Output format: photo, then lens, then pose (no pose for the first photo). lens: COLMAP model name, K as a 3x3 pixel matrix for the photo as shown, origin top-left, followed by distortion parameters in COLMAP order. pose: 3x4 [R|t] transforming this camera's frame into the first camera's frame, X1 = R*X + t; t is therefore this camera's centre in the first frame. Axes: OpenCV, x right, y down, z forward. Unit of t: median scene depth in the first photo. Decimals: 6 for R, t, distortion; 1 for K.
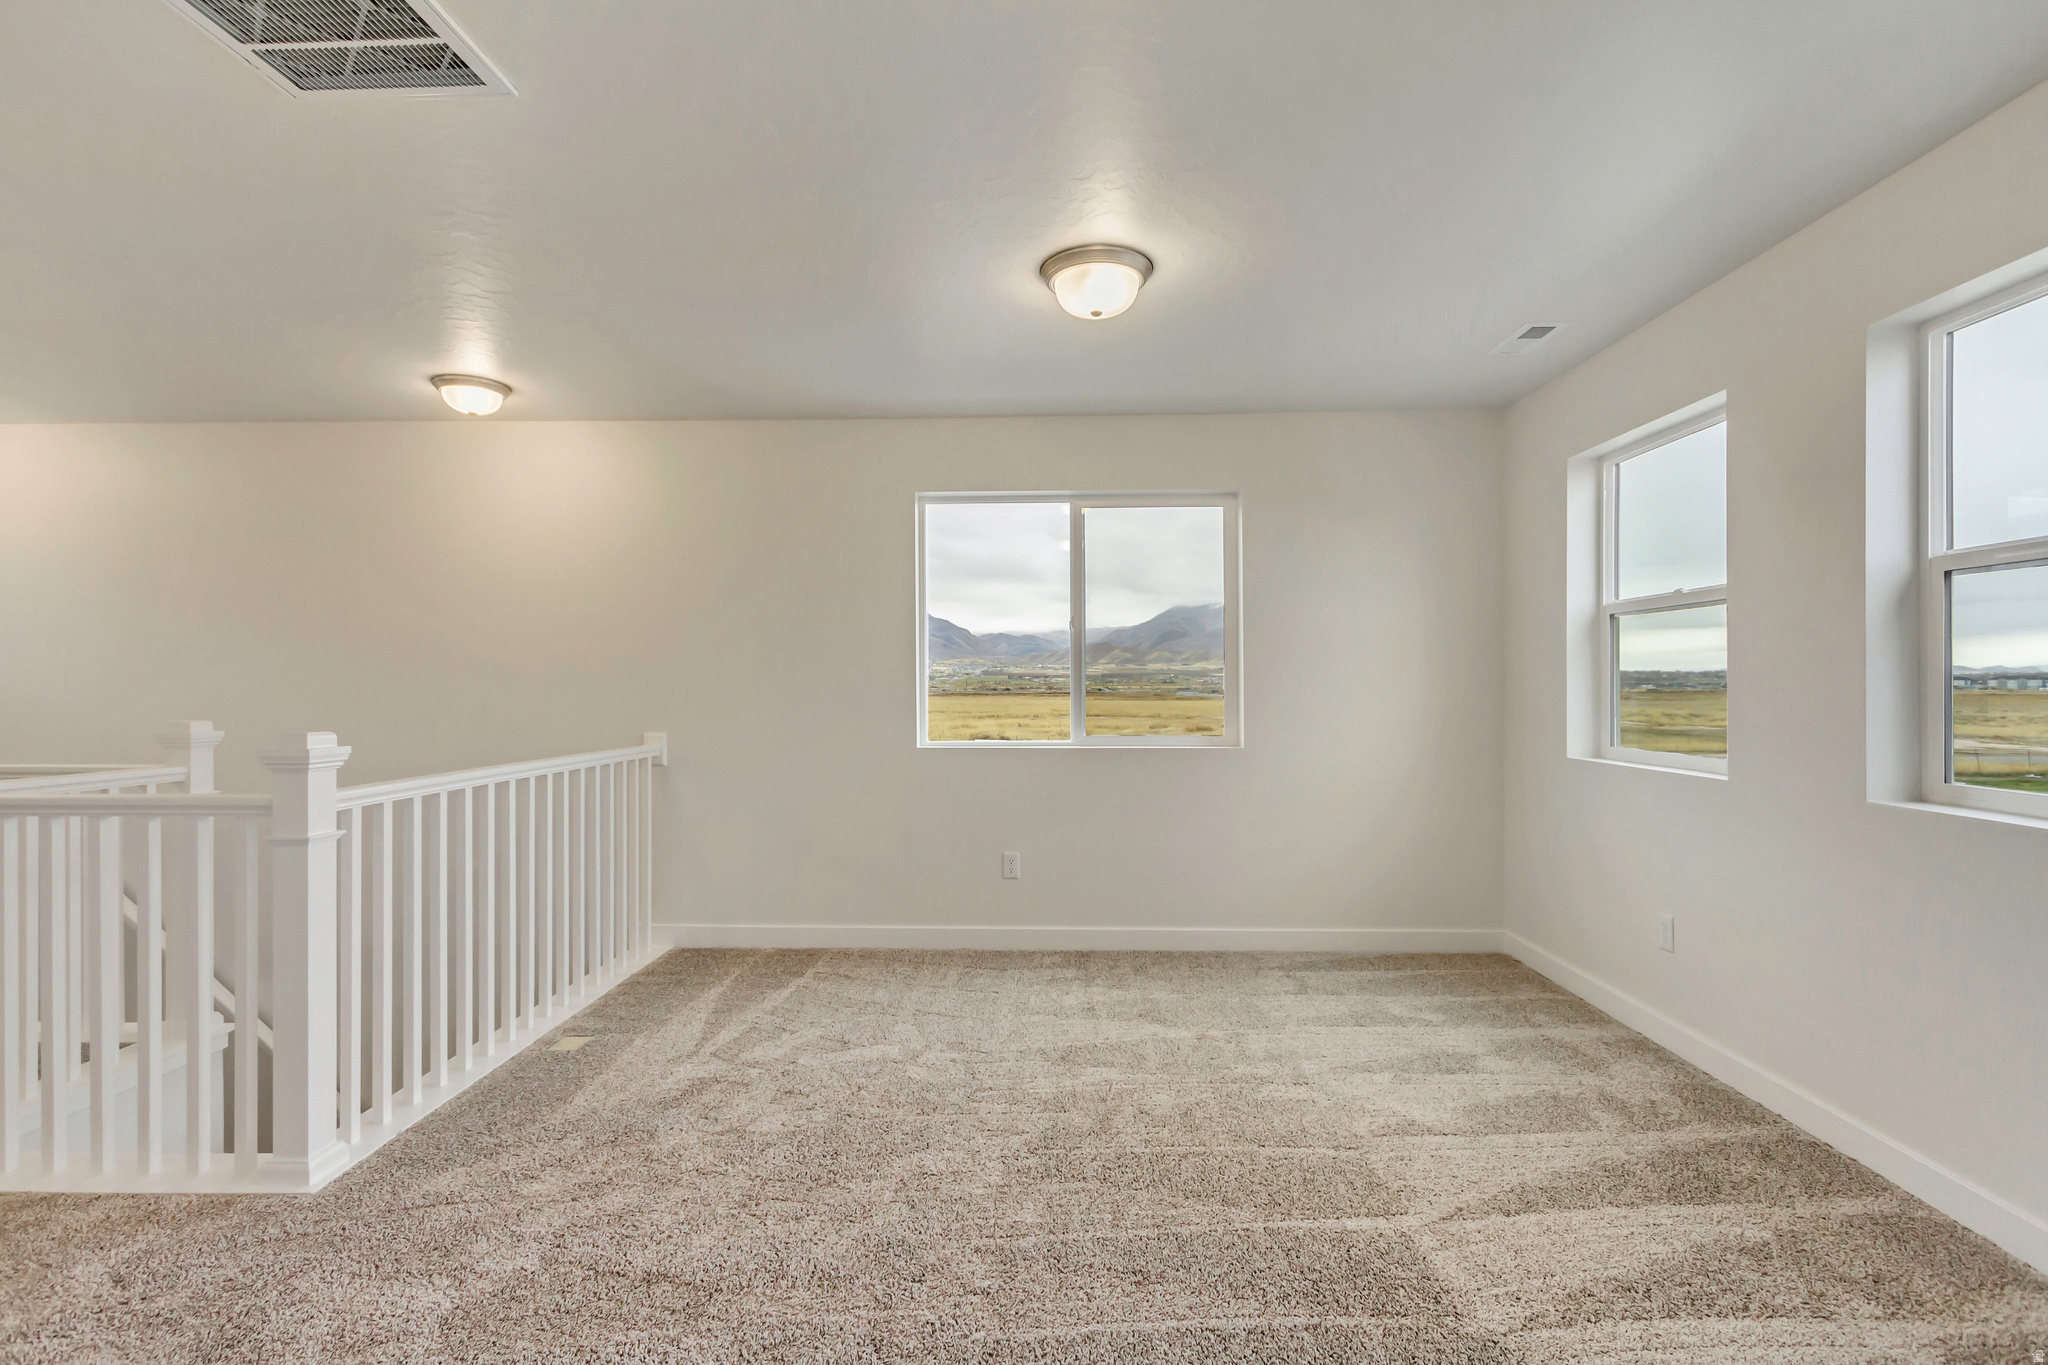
lens RADIAL K [[944.8, 0, 1022.7], [0, 944.8, 682.0], [0, 0, 1]] dist [0.010257, -0.003389]
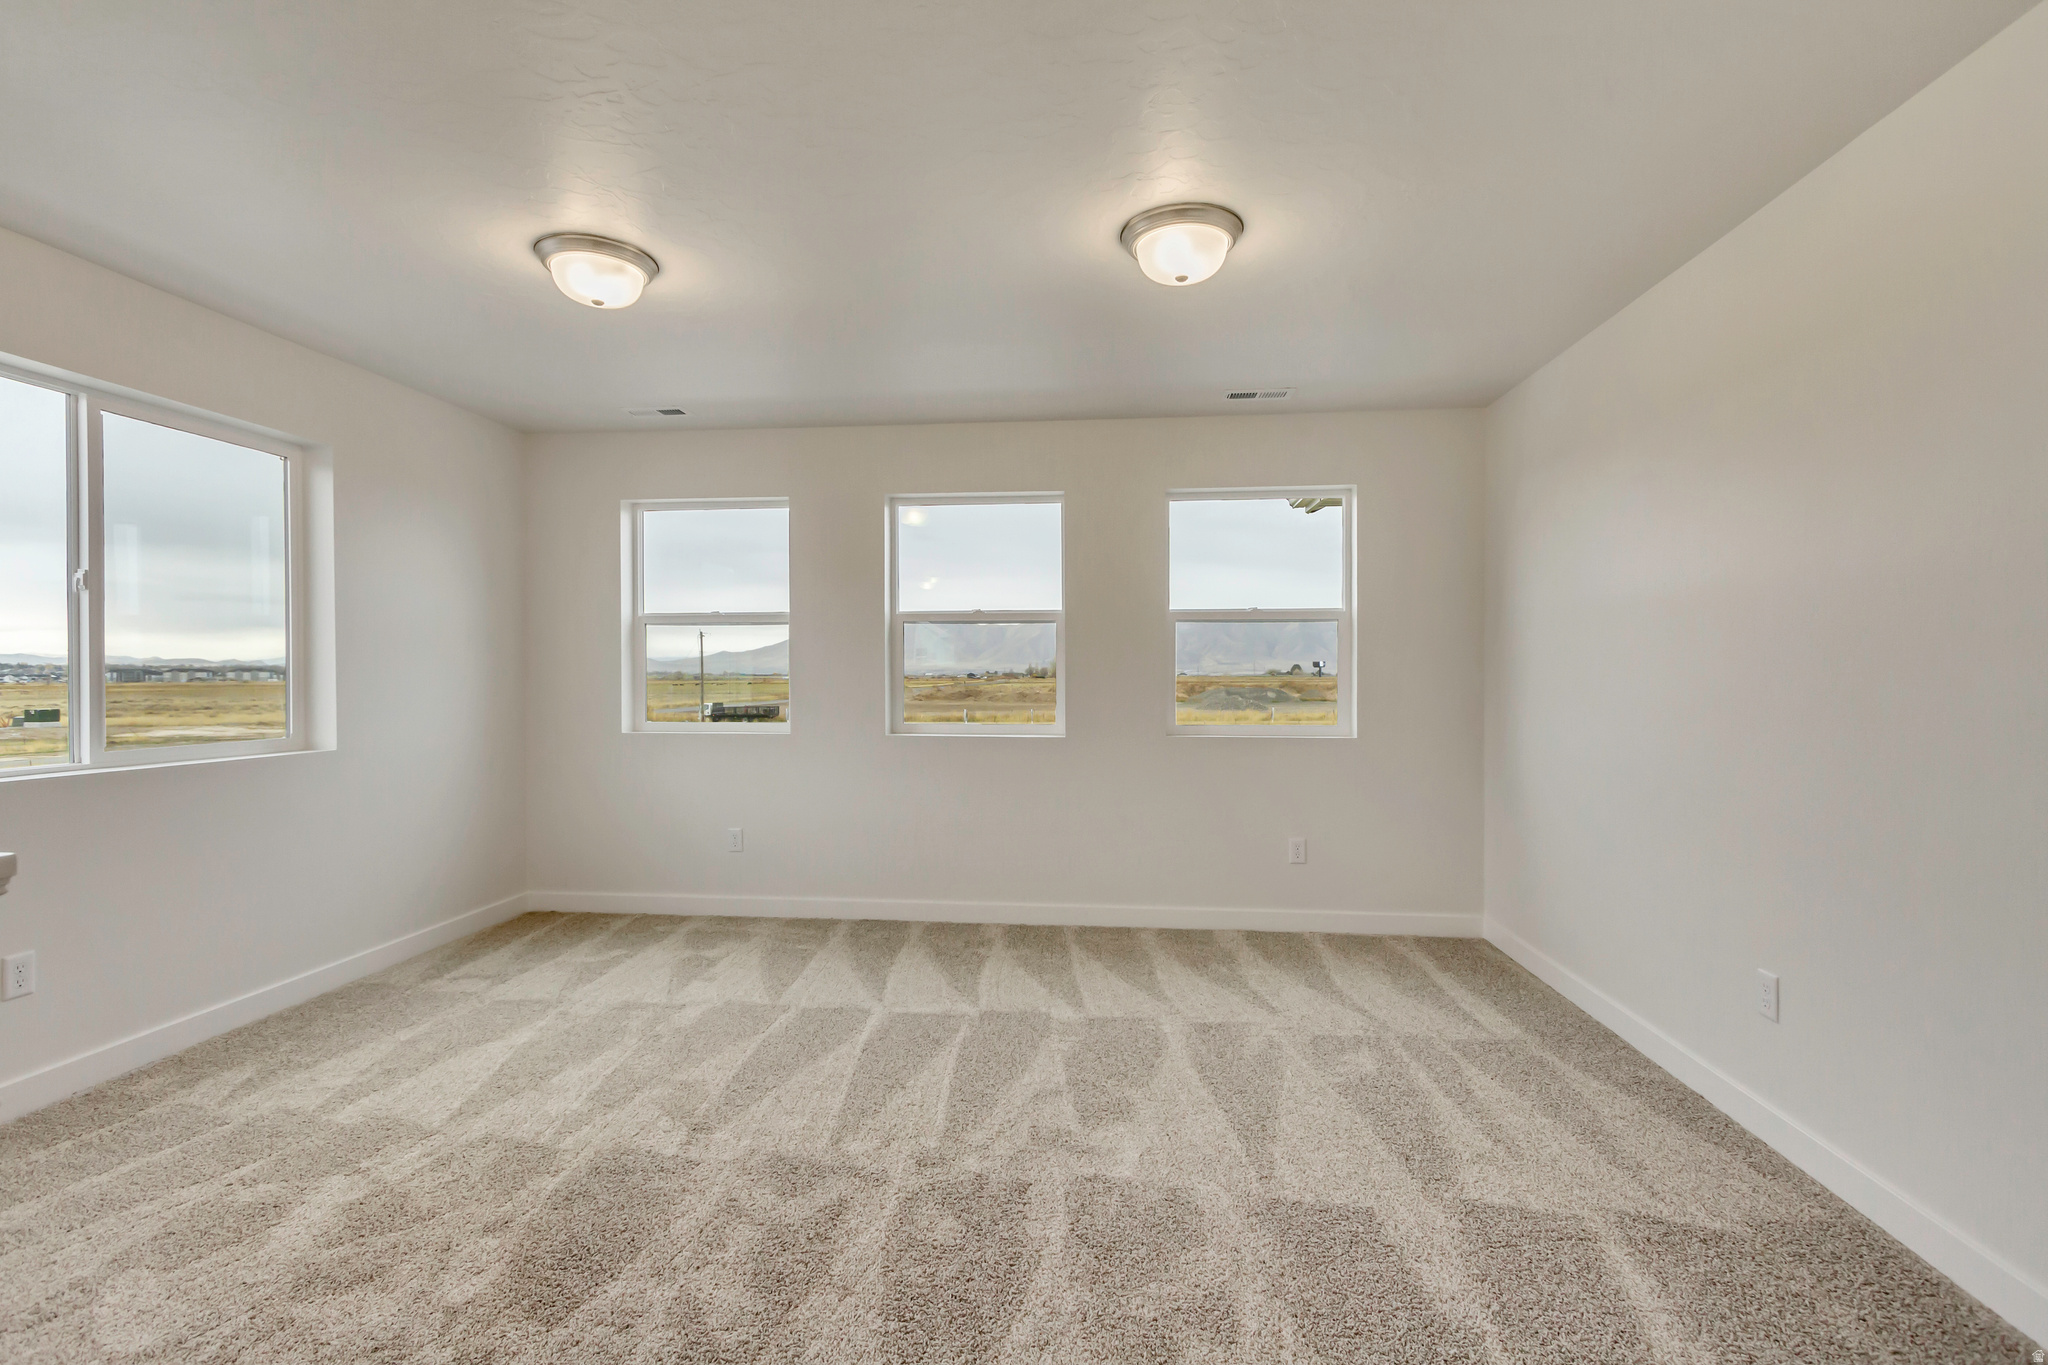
lens RADIAL K [[944.8, 0, 1028.5], [0, 944.8, 676.7], [0, 0, 1]] dist [0.010257, -0.003389]
pose [[0.080577, -0.005925, 0.996731, -0.756535], [0.003447, 0.999978, 0.005666, -0.000393], [-0.996742, 0.002980, 0.080596, 0.402888]]
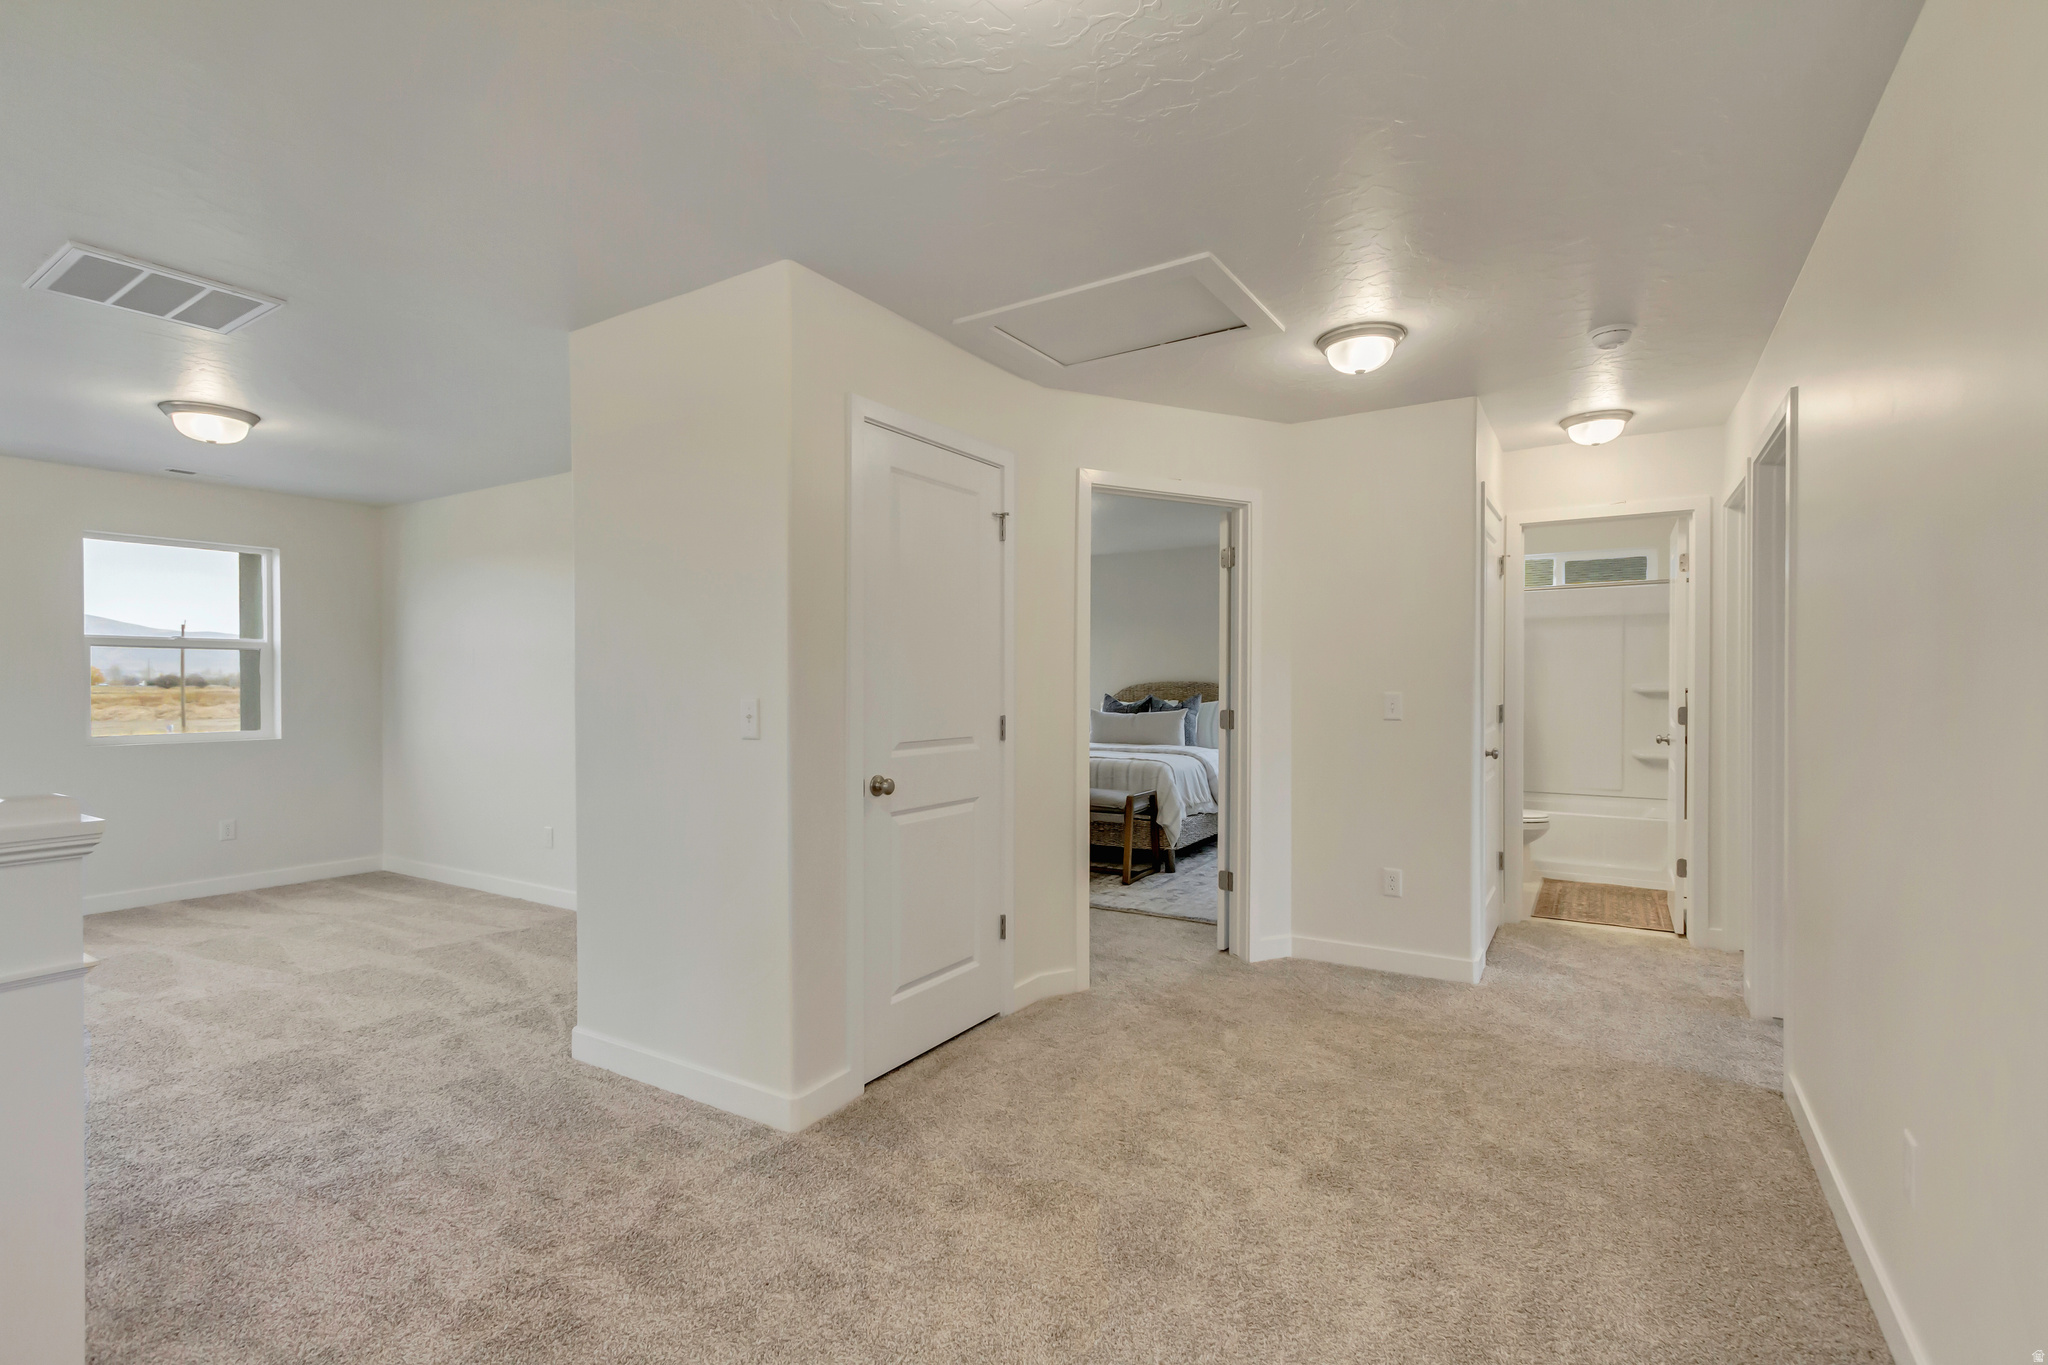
lens RADIAL K [[944.8, 0, 1021.1], [0, 944.8, 689.4], [0, 0, 1]] dist [0.010257, -0.003389]
pose [[-0.858552, -0.000679, 0.512726, -1.529249], [0.006002, 0.999917, 0.011375, -0.011263], [-0.512692, 0.012843, -0.858477, 0.879637]]
